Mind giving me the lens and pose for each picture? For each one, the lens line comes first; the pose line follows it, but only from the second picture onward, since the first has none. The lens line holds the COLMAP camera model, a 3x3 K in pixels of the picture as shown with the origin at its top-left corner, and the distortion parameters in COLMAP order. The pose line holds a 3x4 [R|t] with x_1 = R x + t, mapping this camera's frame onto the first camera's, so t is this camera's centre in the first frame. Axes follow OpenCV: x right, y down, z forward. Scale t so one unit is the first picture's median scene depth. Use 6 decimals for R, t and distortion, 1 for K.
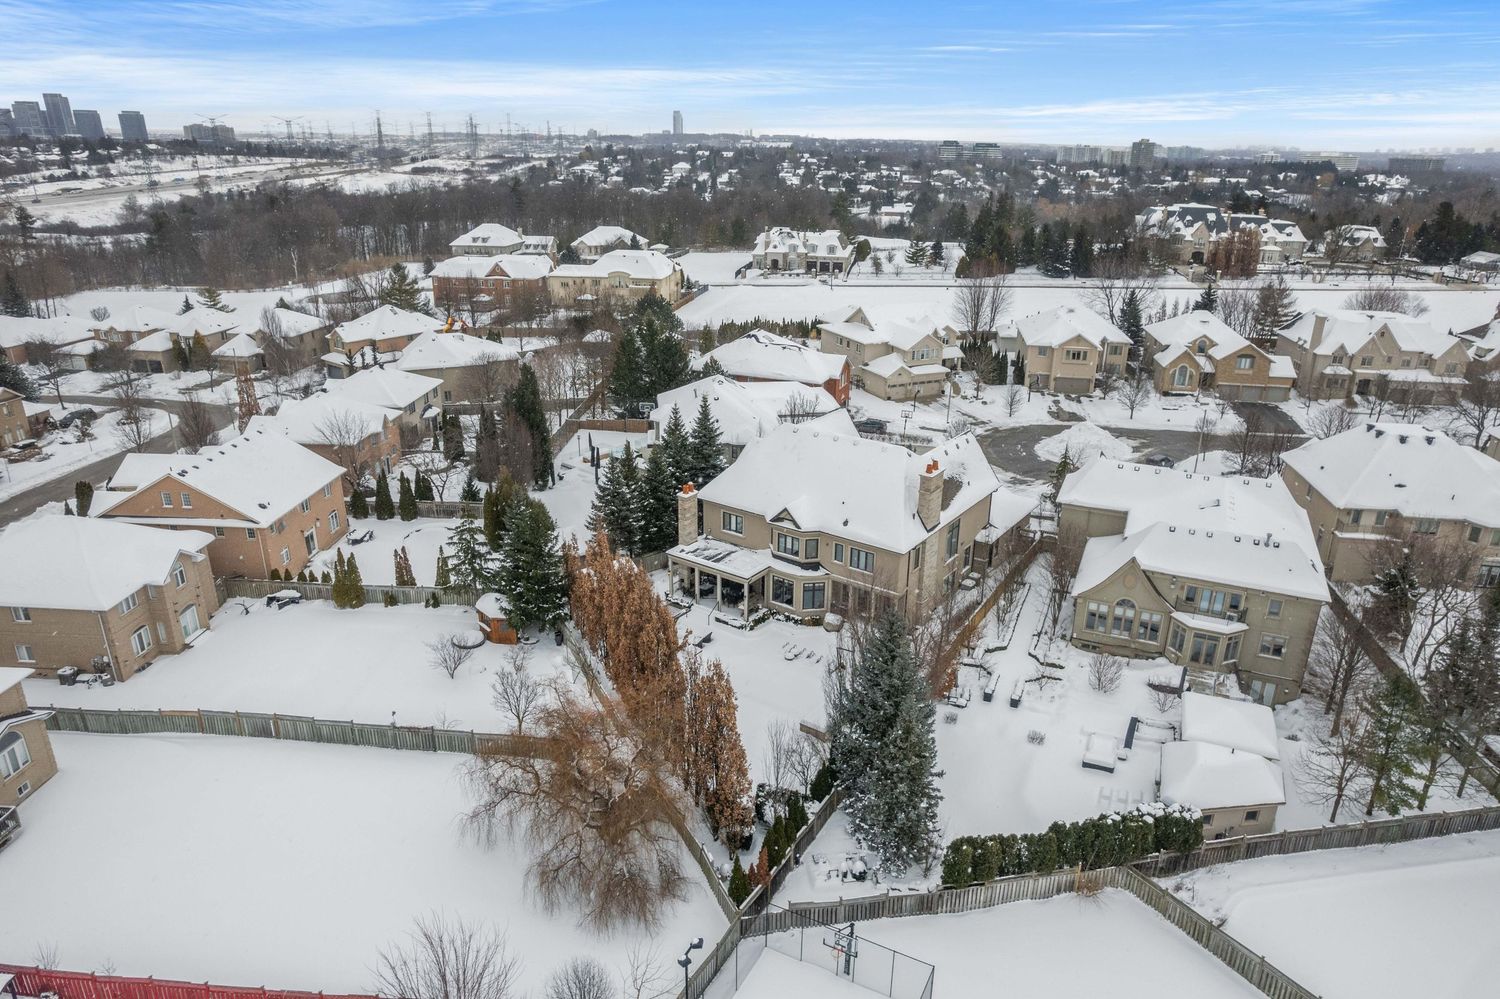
lens RADIAL K [[962.7, 0, 757.0], [0, 962.7, 500.6], [0, 0, 1]] dist [-0.090916, 0.089942]
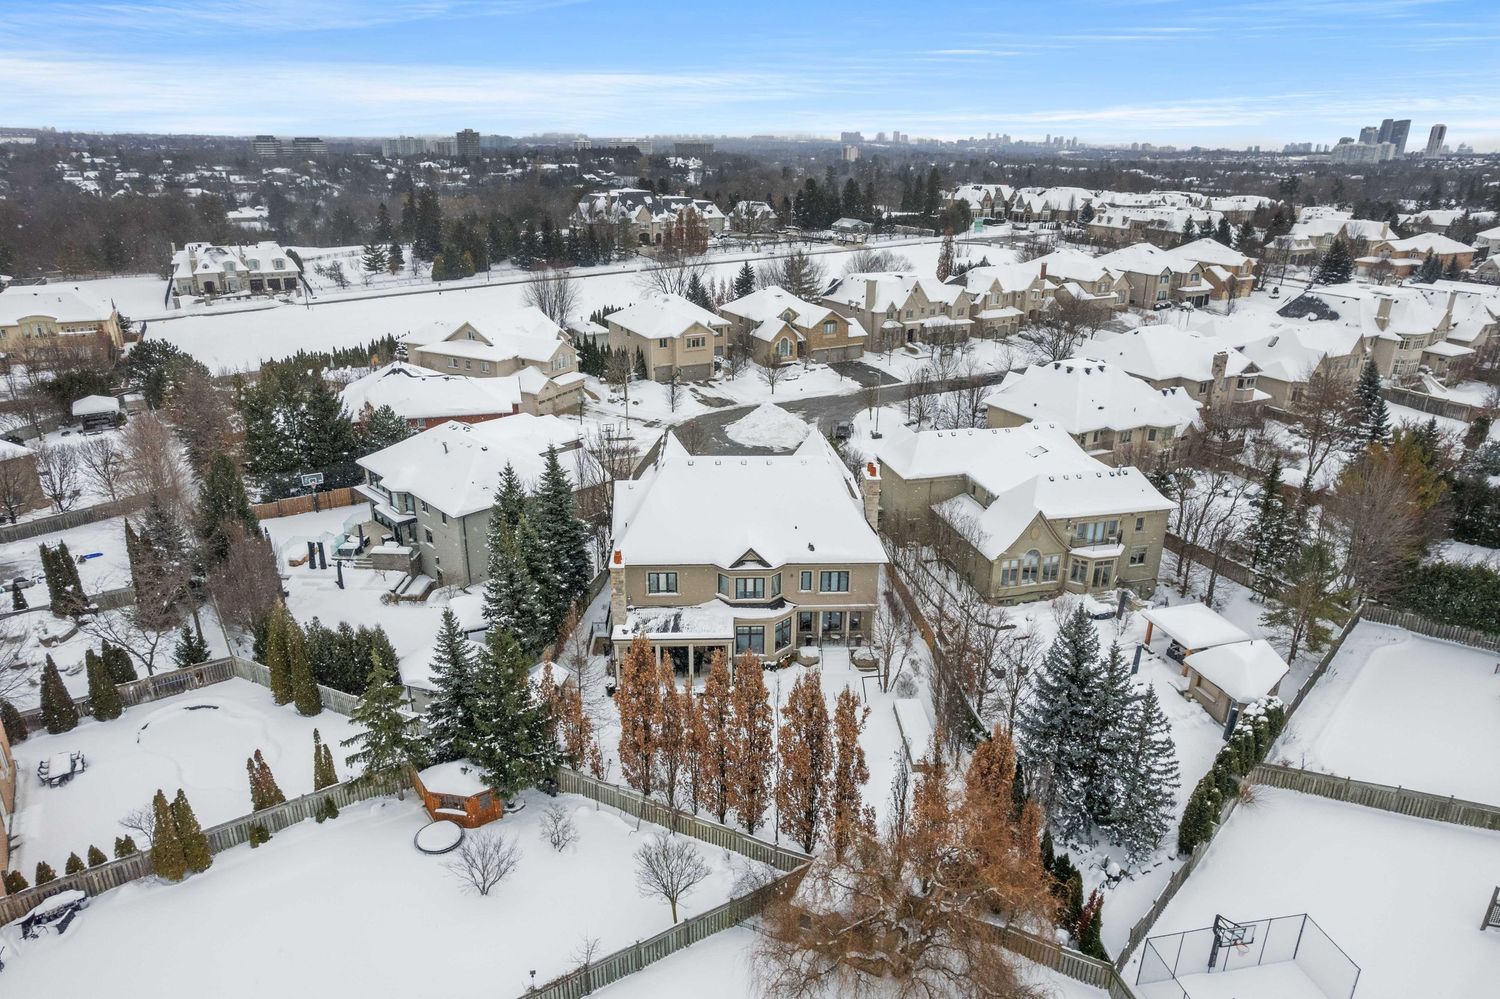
lens RADIAL K [[1006.7, 0, 619.4], [0, 1006.7, 433.7], [0, 0, 1]] dist [-0.112066, 0.221709]
pose [[0.797492, -0.180823, 0.575595, -0.351983], [0.219262, 0.975662, 0.002714, -0.075484], [-0.562077, 0.124042, 0.817730, 0.175440]]
